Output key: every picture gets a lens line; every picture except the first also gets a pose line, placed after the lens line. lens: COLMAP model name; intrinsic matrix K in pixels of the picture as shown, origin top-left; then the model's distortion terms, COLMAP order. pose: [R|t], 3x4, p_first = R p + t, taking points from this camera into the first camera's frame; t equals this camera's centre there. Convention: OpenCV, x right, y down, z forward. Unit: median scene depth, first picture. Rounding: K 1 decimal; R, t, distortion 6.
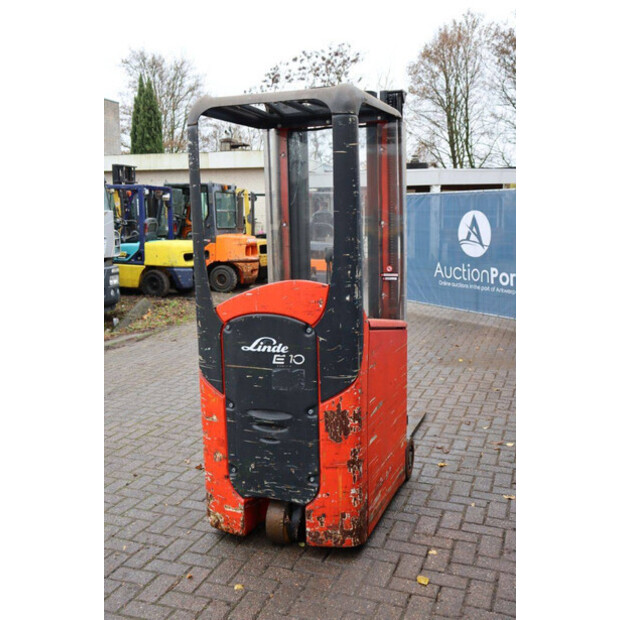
lens RADIAL K [[656.2, 0, 310.0], [0, 656.2, 310.0], [0, 0, 1]] dist [-0.085416, 0.195027]
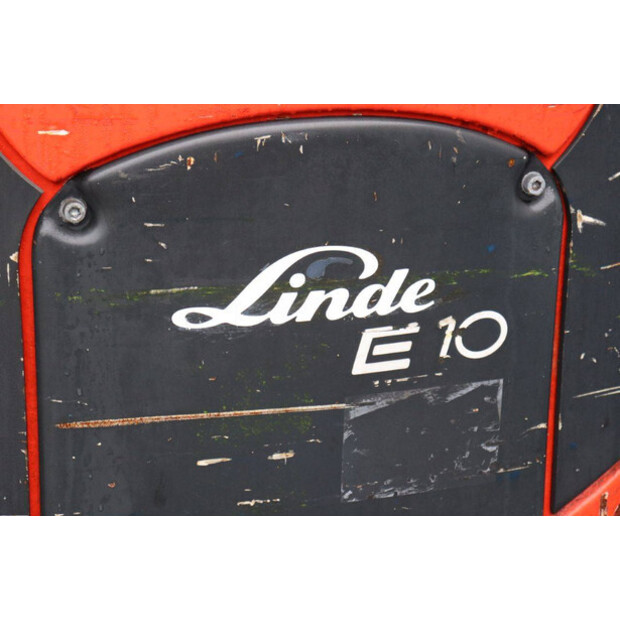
lens RADIAL K [[1471.2, 0, 310.0], [0, 1471.2, 310.0], [0, 0, 1]] dist [0.450839, 0.435413]
pose [[0.807801, -0.158621, 0.567712, -0.303182], [0.051891, 0.978510, 0.199563, -0.023610], [-0.587166, -0.131748, 0.798673, 0.651237]]
